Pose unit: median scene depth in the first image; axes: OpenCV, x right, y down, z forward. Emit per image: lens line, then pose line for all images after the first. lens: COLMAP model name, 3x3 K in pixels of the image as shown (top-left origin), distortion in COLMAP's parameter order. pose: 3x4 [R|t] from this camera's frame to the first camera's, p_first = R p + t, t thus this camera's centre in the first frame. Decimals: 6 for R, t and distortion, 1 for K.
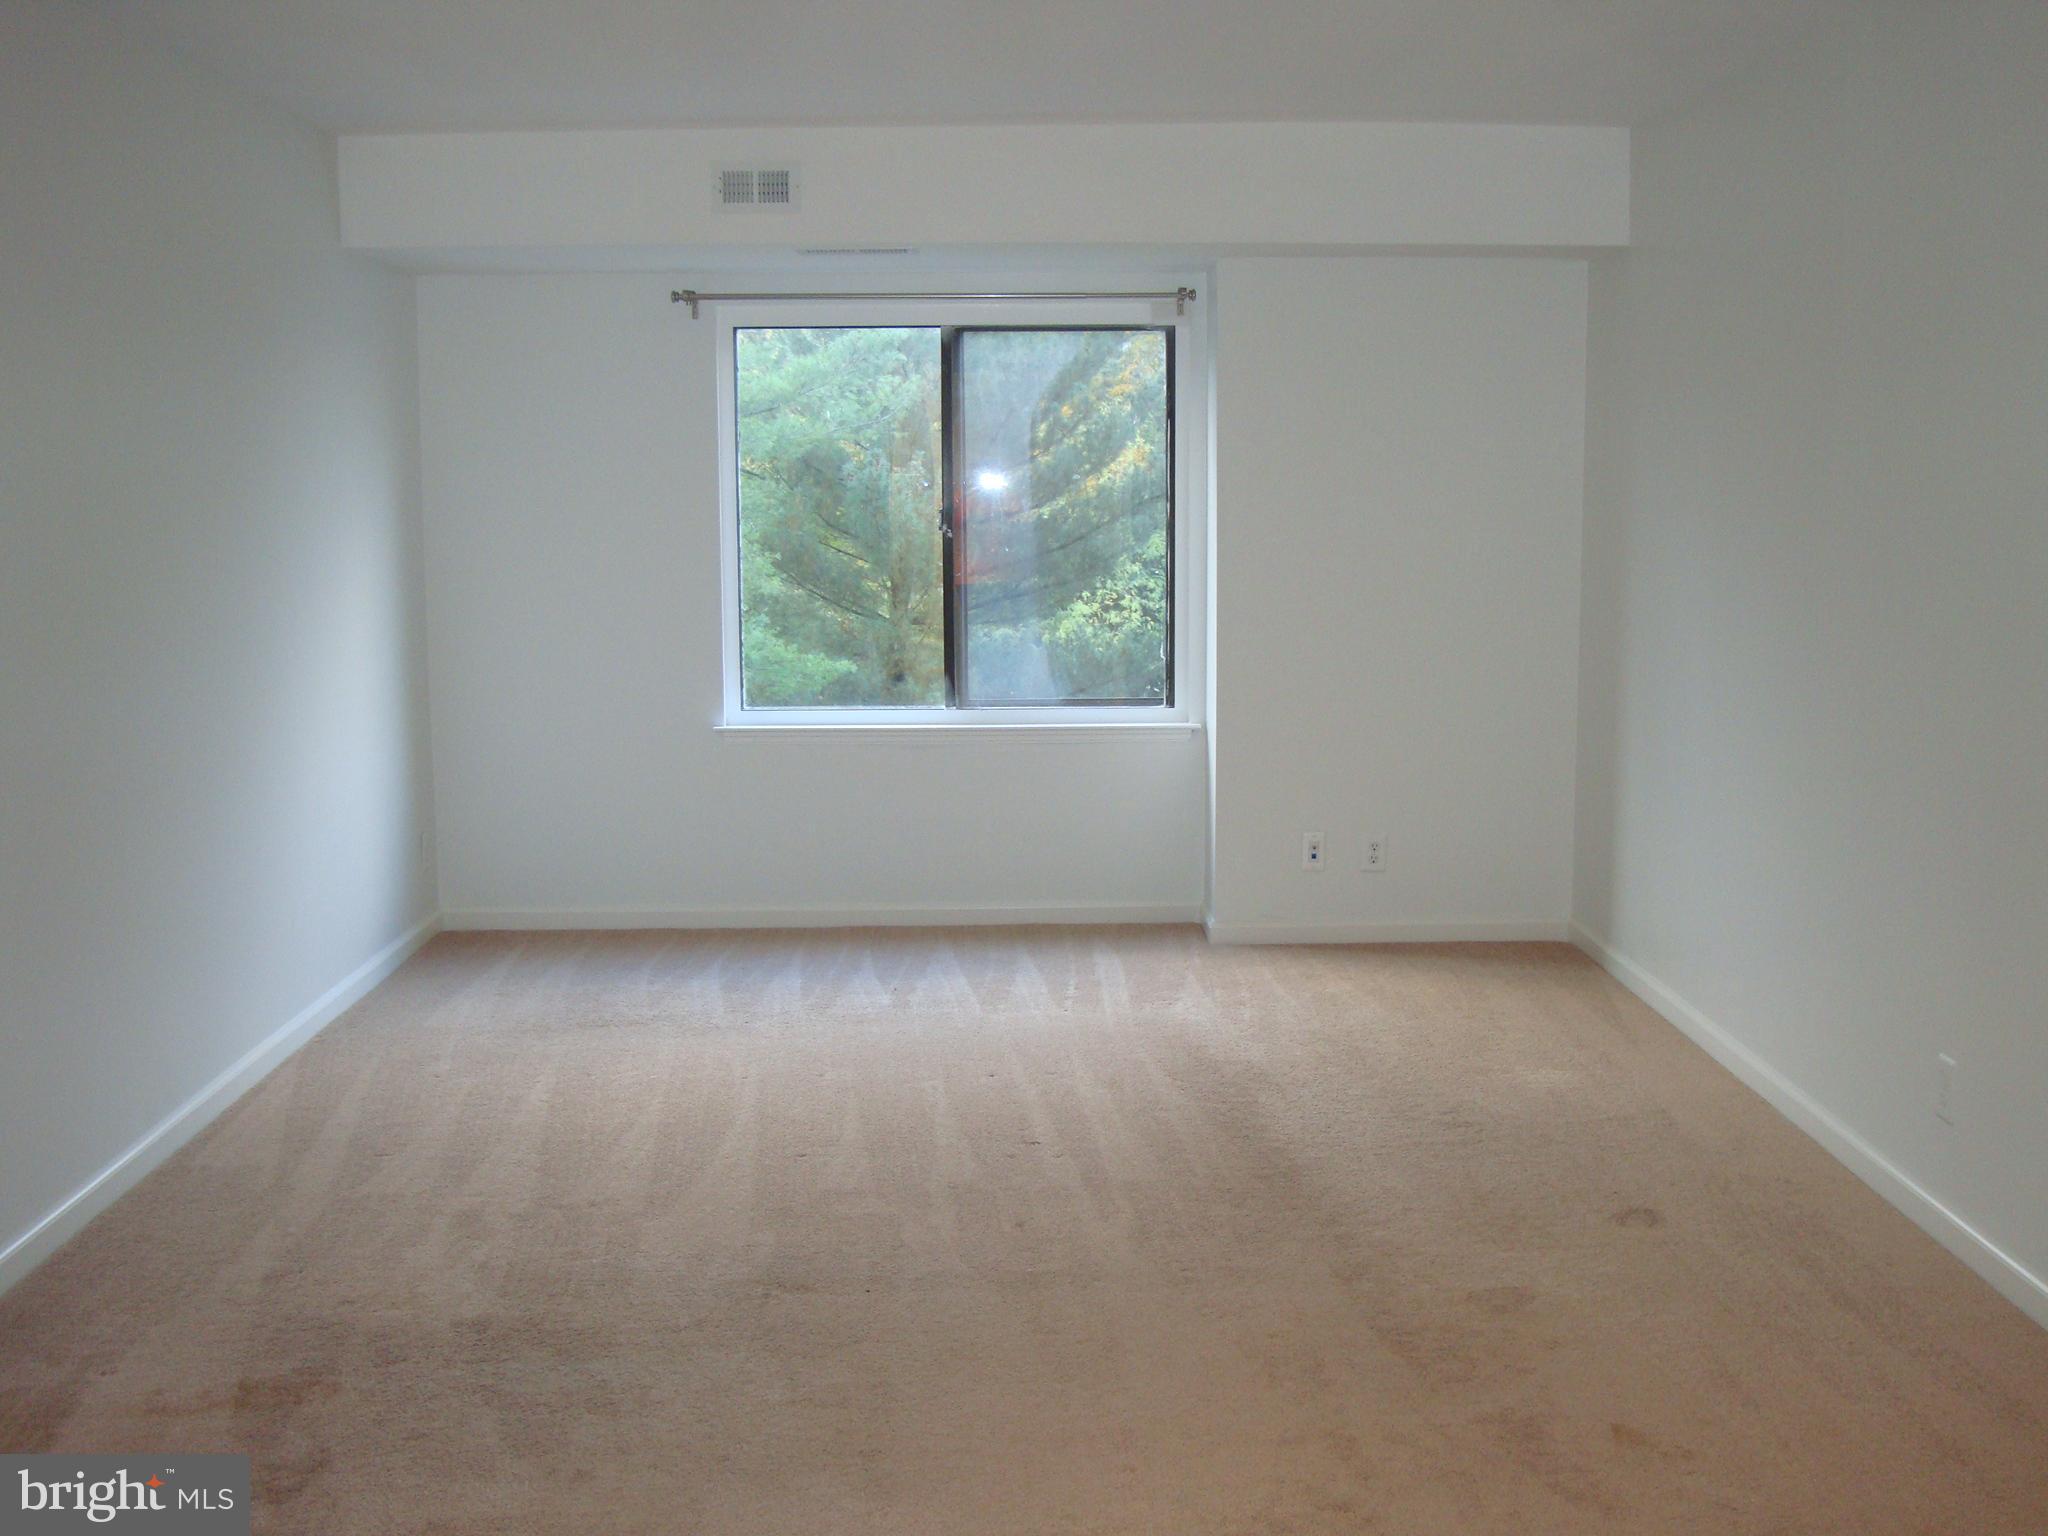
lens RADIAL K [[2128.5, 0, 1026.1], [0, 2128.5, 703.1], [0, 0, 1]] dist [-0.054790, 0.005358]
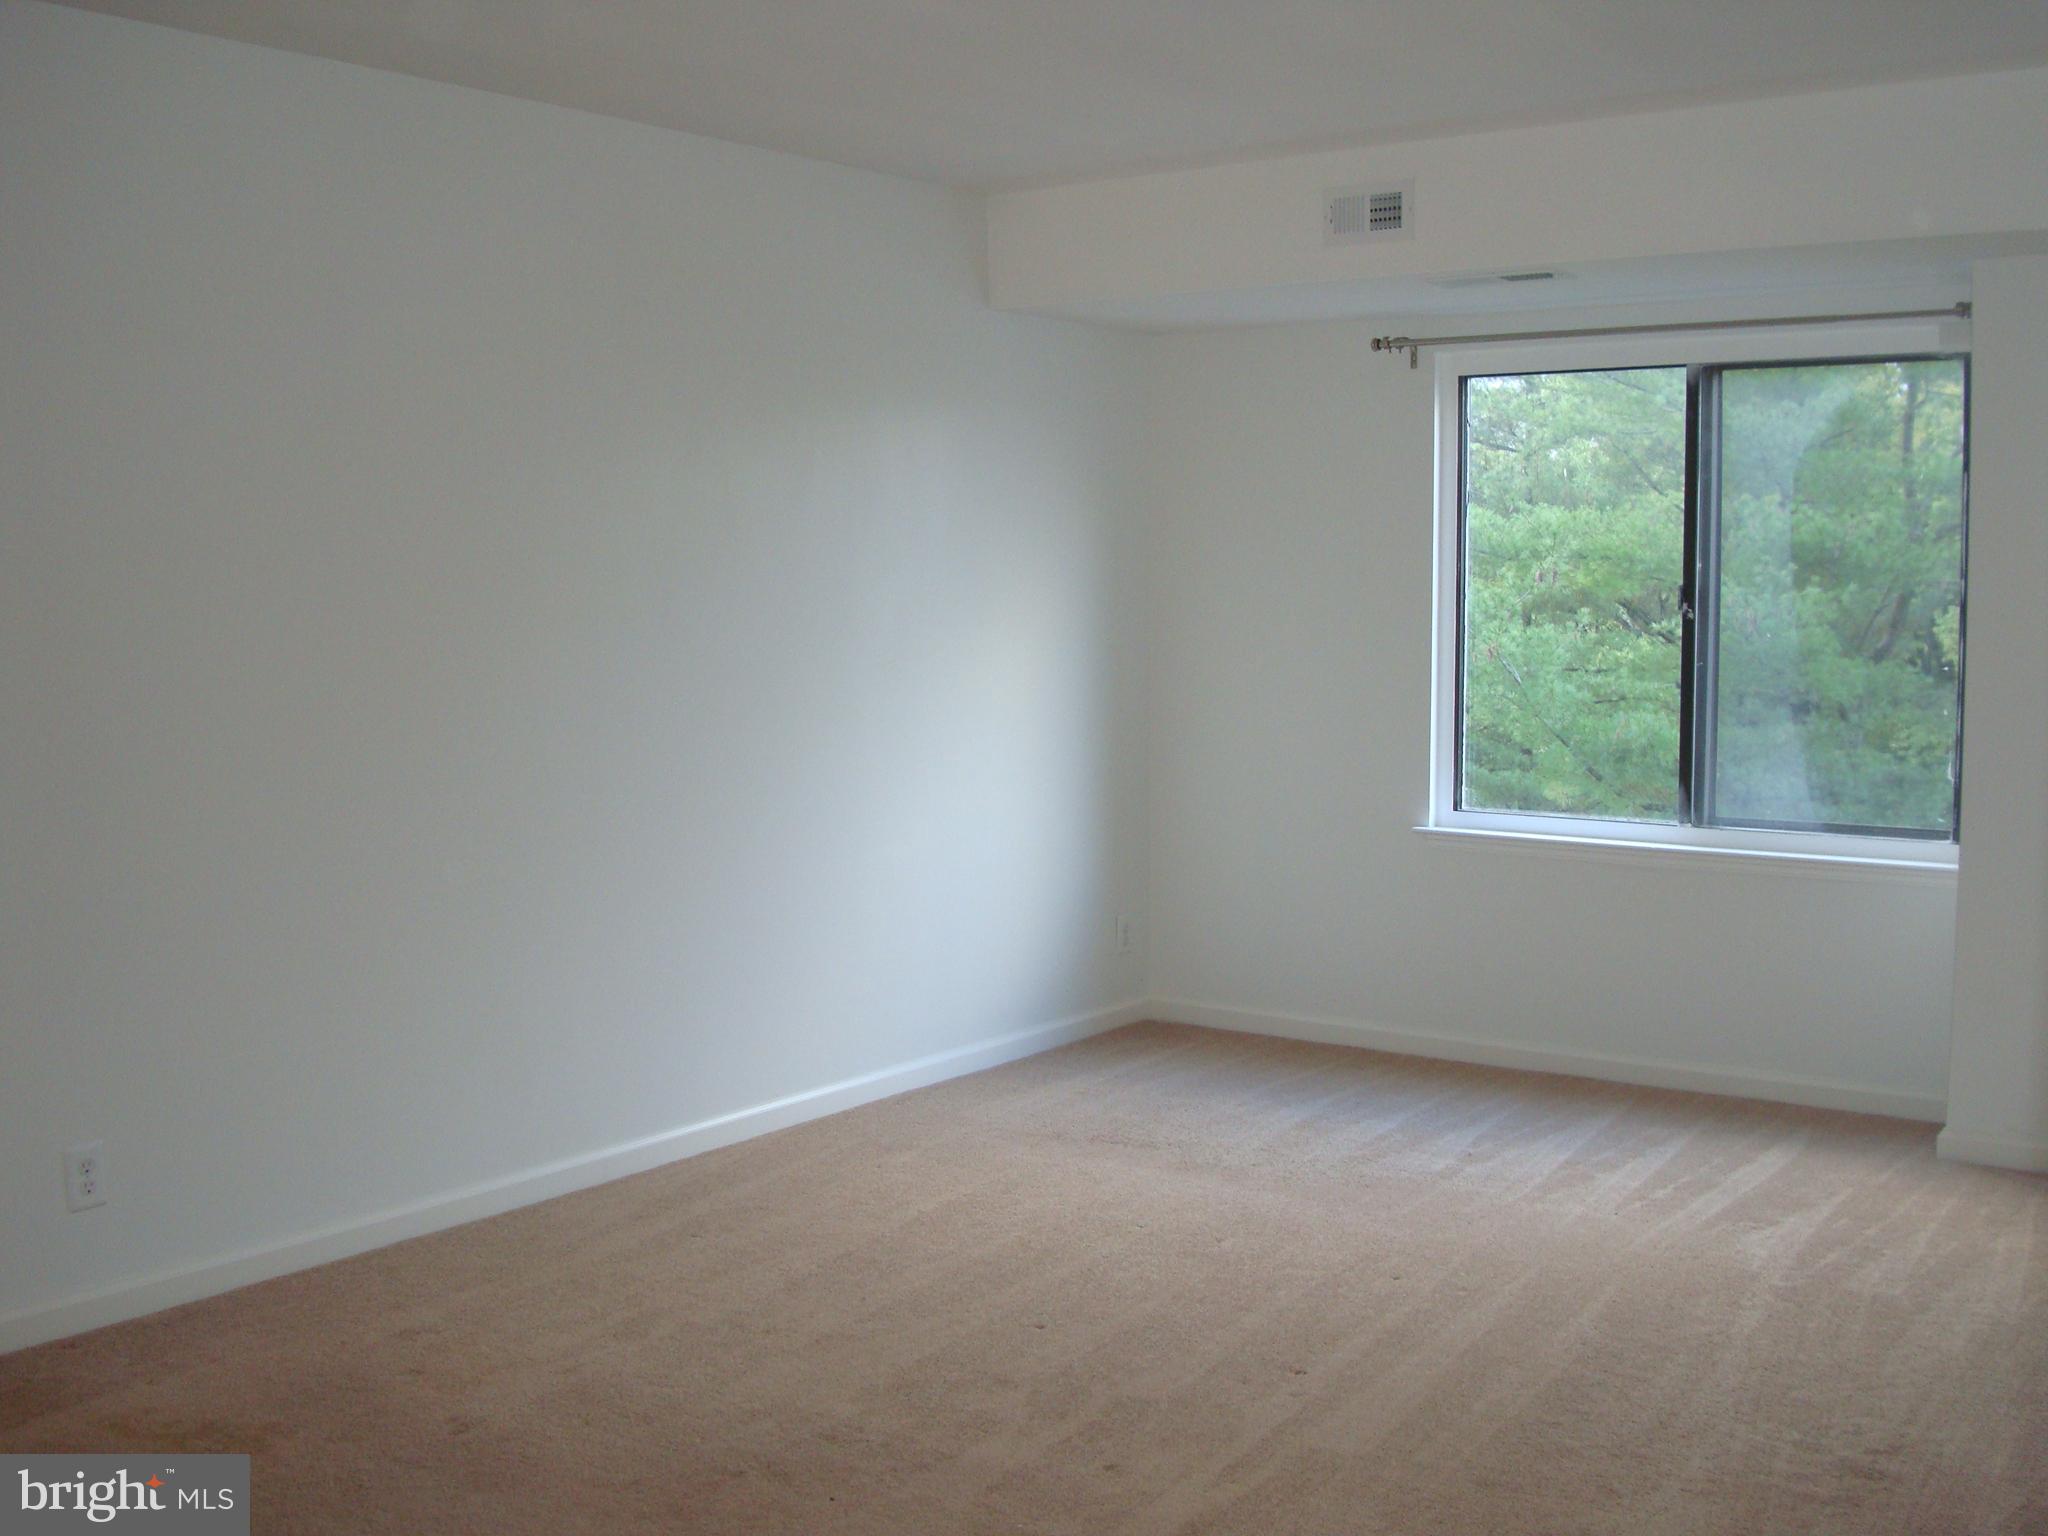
lens RADIAL K [[2134.5, 0, 966.5], [0, 2134.5, 765.0], [0, 0, 1]] dist [-0.111871, -0.004507]
pose [[0.797255, 0.056845, -0.600960, 0.239023], [-0.059666, 0.998102, 0.015256, -0.017195], [0.600687, 0.023694, 0.799133, 0.182021]]
